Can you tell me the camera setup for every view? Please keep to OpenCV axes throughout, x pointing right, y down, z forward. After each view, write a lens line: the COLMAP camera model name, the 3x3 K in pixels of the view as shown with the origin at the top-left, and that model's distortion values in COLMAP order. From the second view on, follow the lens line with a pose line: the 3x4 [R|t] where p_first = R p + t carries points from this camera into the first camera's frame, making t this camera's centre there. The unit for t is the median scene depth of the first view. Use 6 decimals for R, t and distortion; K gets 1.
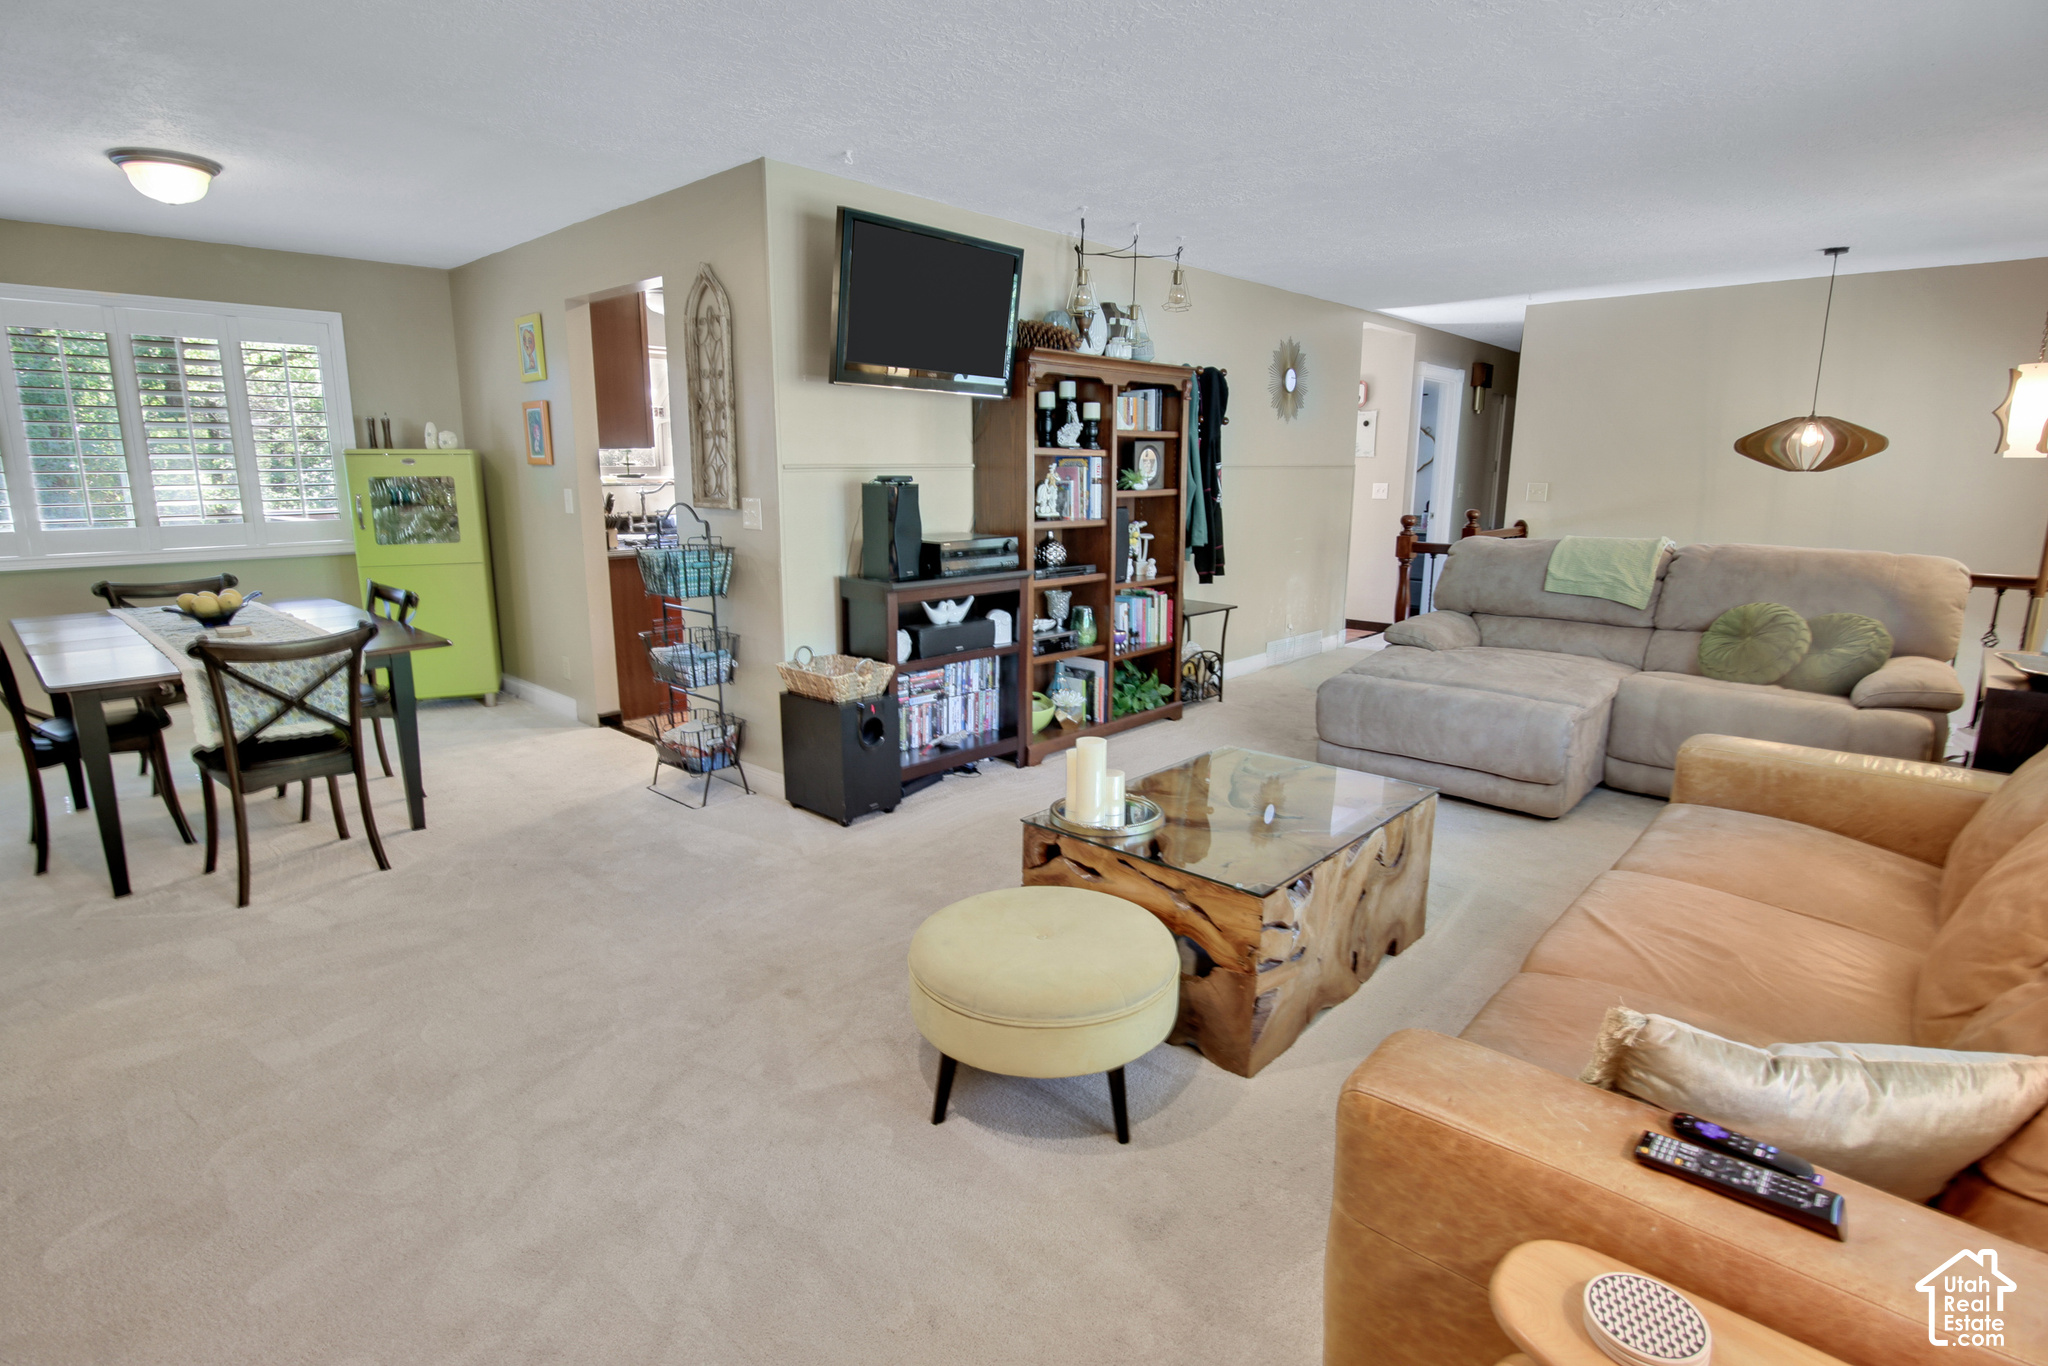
lens RADIAL K [[1044.1, 0, 1024.2], [0, 1044.1, 672.7], [0, 0, 1]] dist [-0.005220, -0.002079]
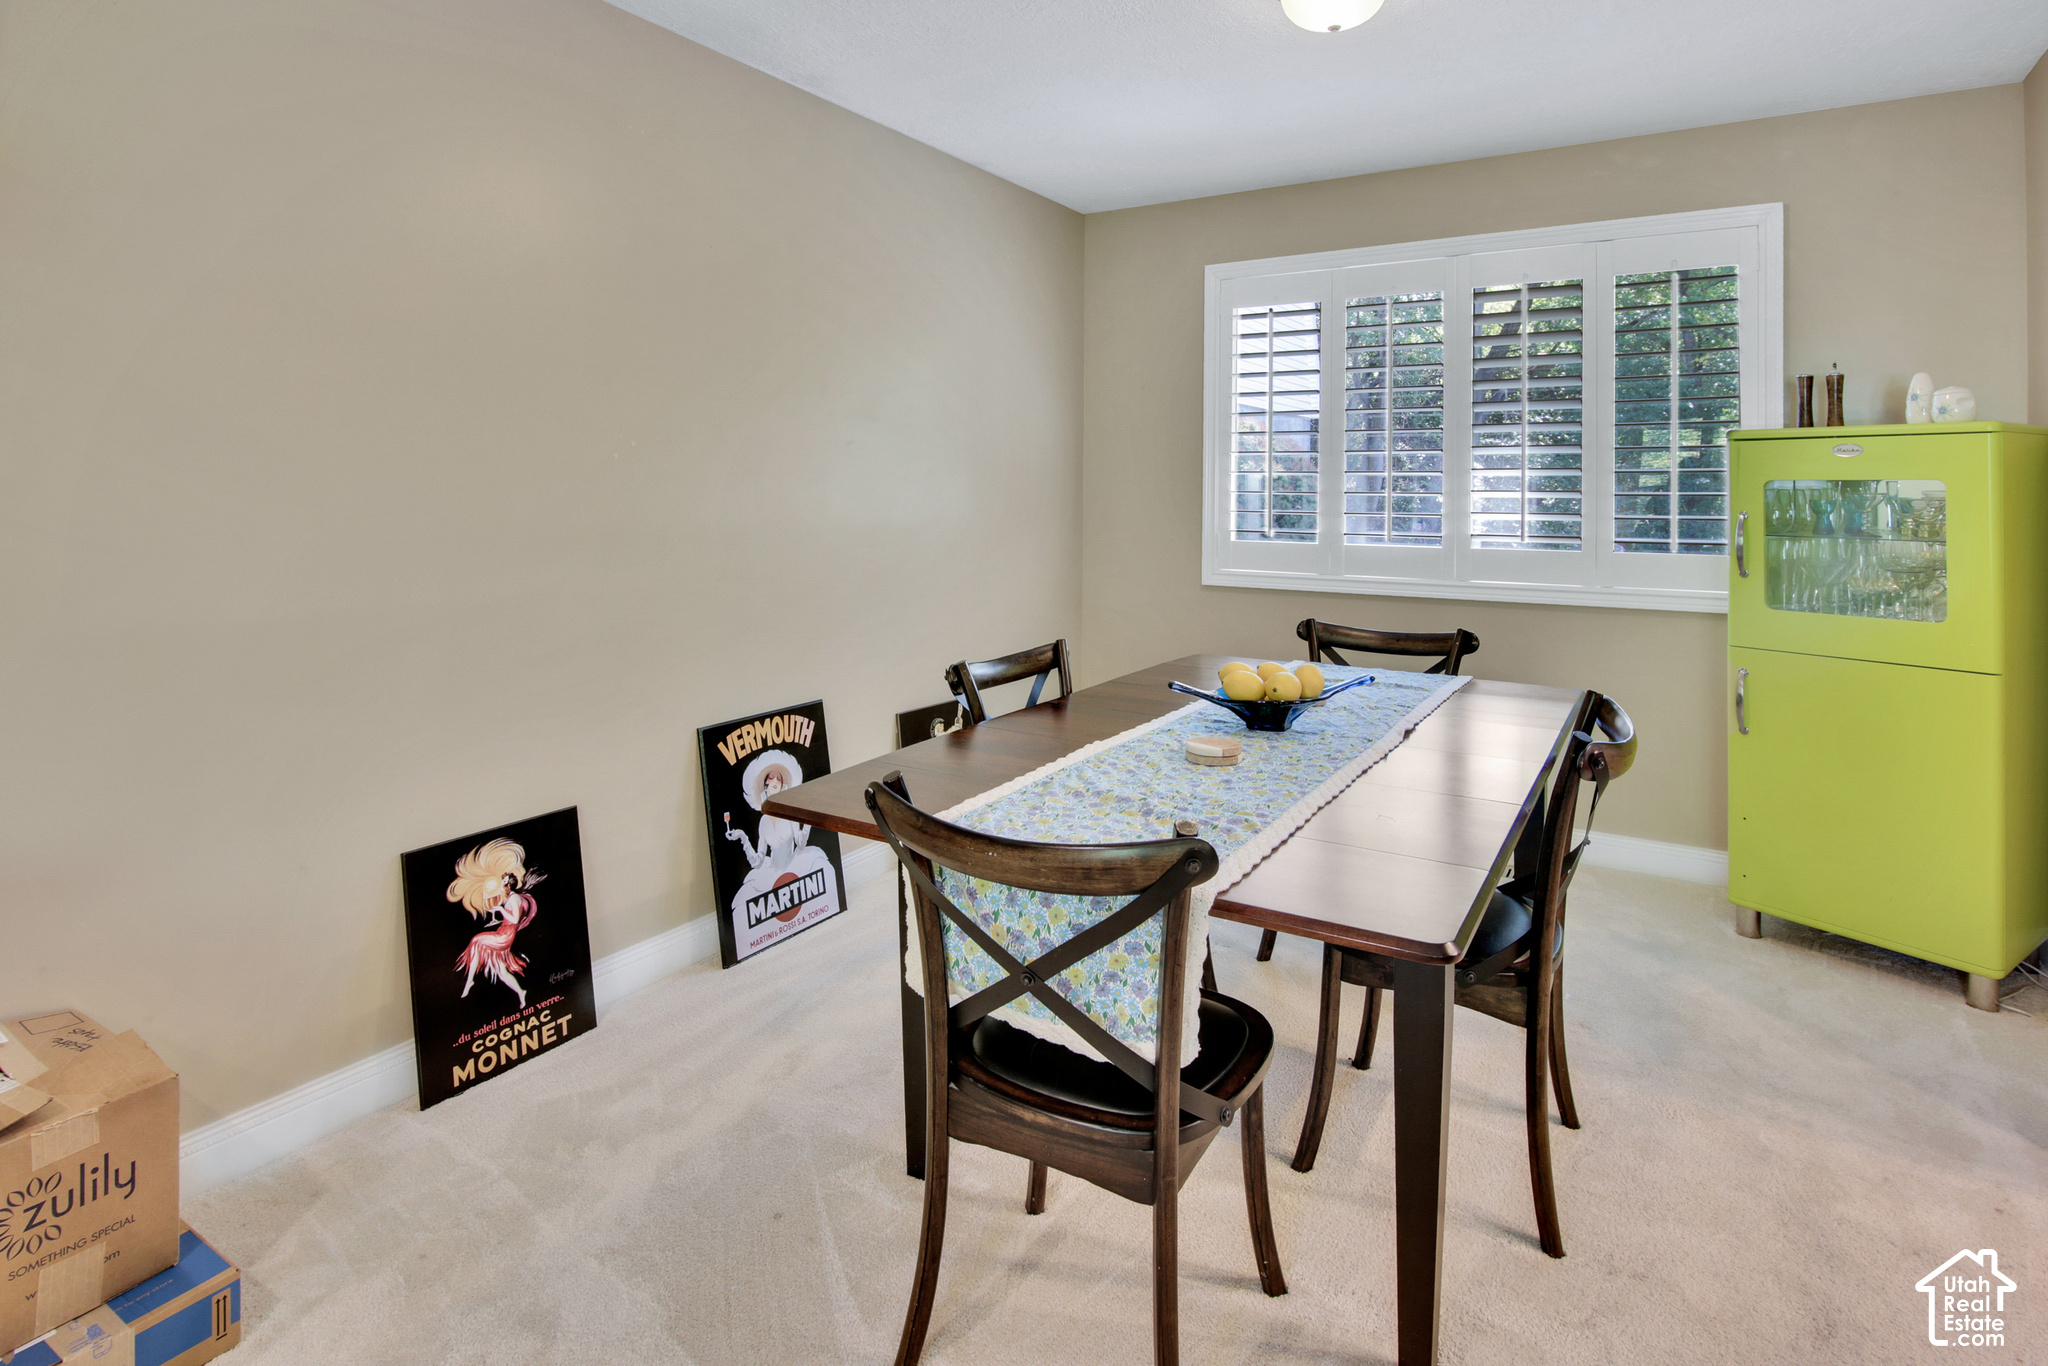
lens RADIAL K [[1044.1, 0, 1034.3], [0, 1044.1, 472.6], [0, 0, 1]] dist [-0.005220, -0.002079]
pose [[0.190869, -0.012673, -0.981534, -0.211466], [-0.198823, 0.978692, -0.051300, -0.107017], [0.961269, 0.204943, 0.184283, 0.642928]]
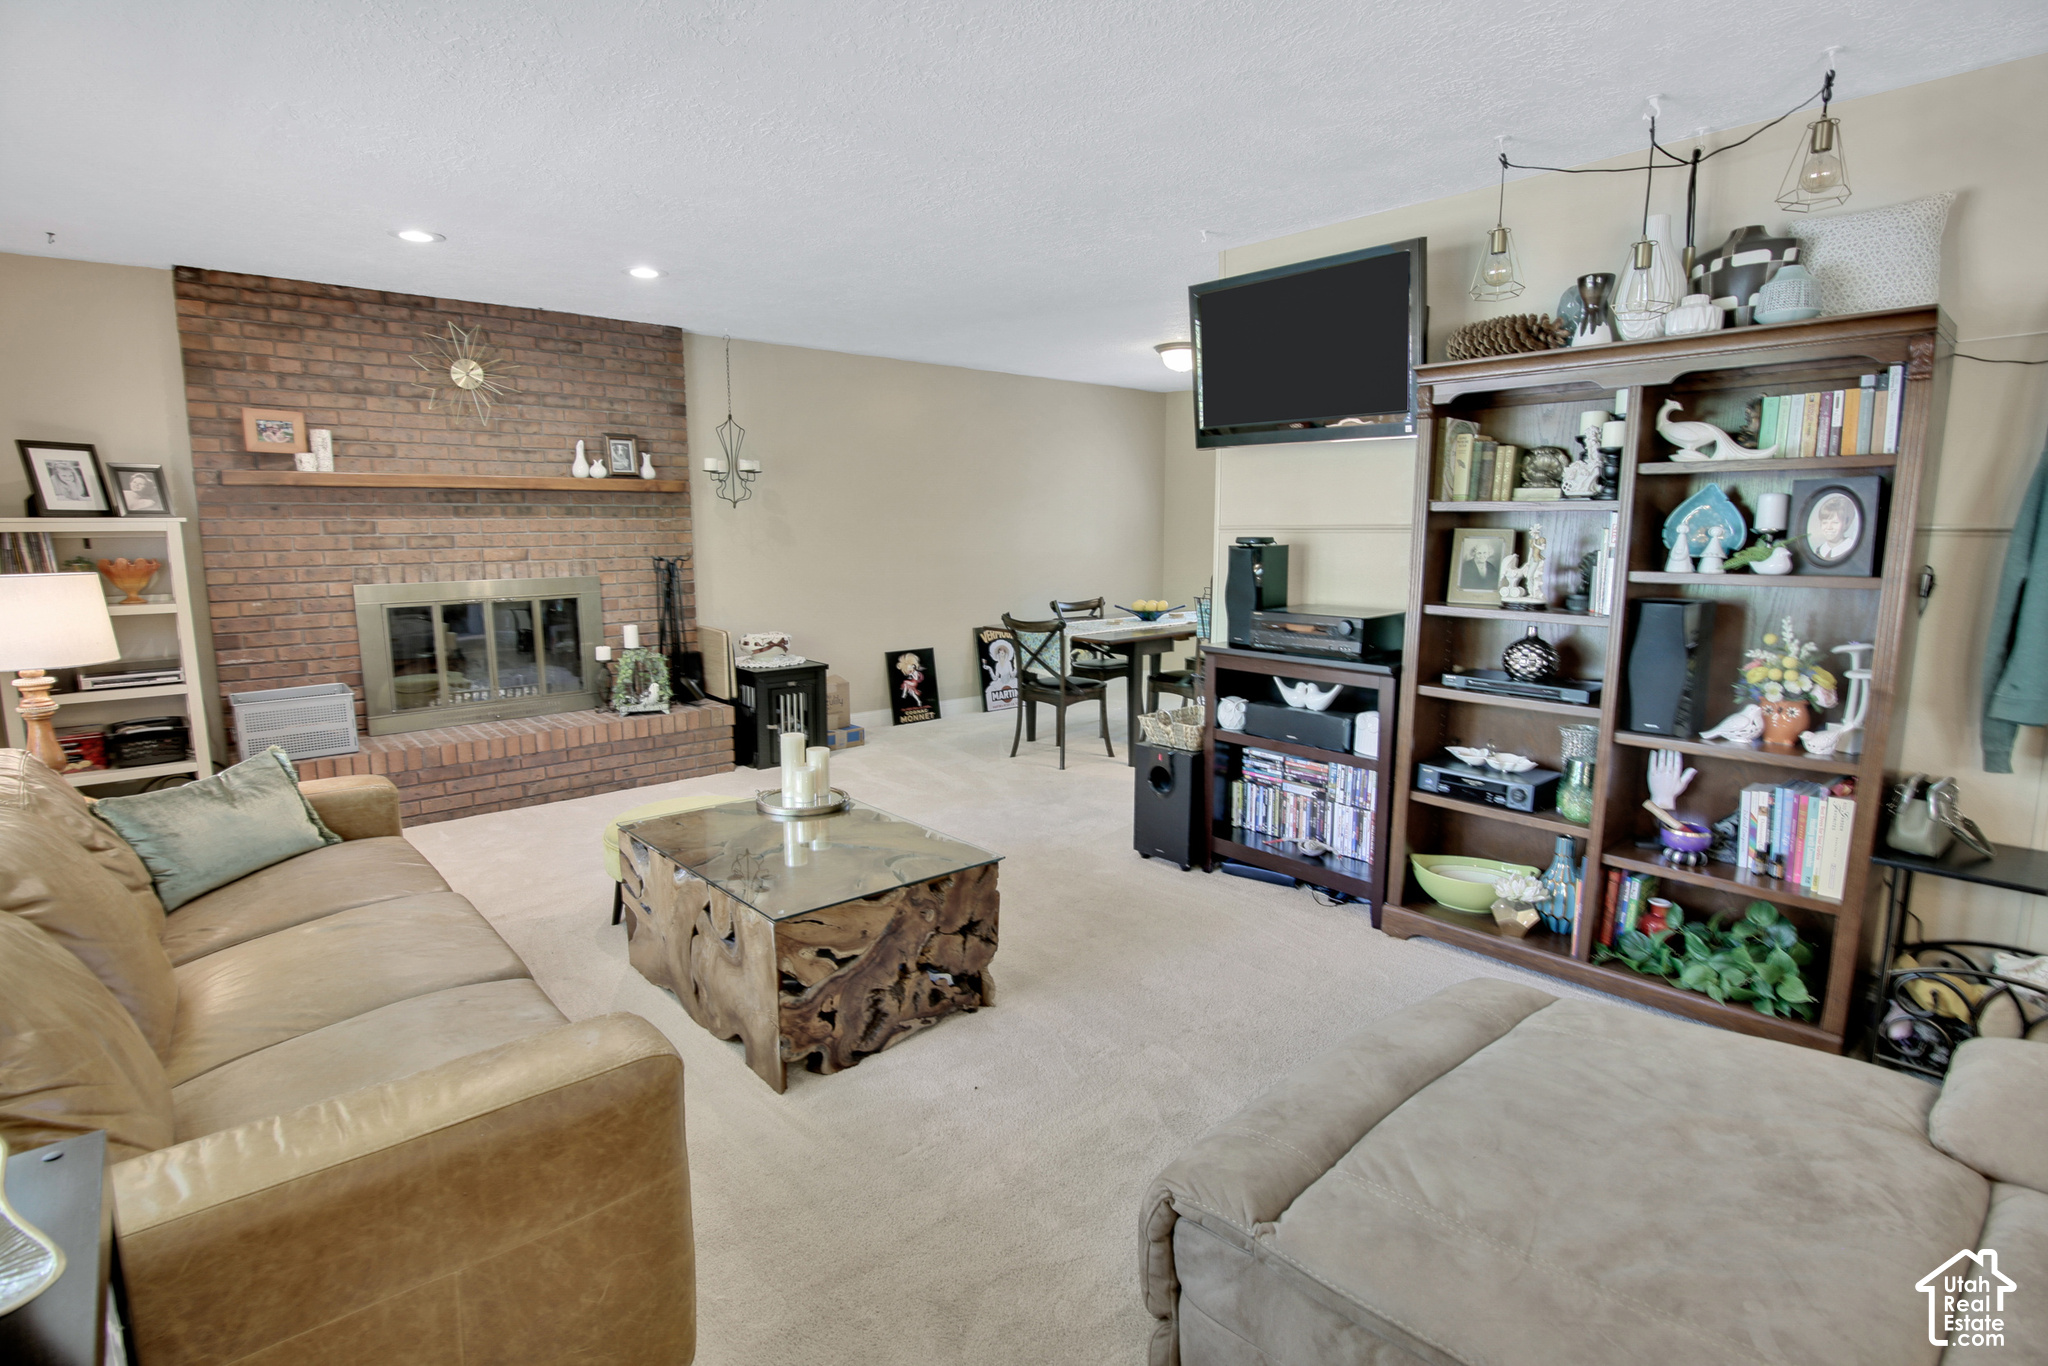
lens RADIAL K [[1044.1, 0, 1032.7], [0, 1044.1, 683.5], [0, 0, 1]] dist [-0.005220, -0.002079]
pose [[-0.103951, 0.151499, -0.982976, 0.777285], [-0.193619, 0.966339, 0.169411, -0.166541], [0.975554, 0.207933, -0.071118, 0.823841]]
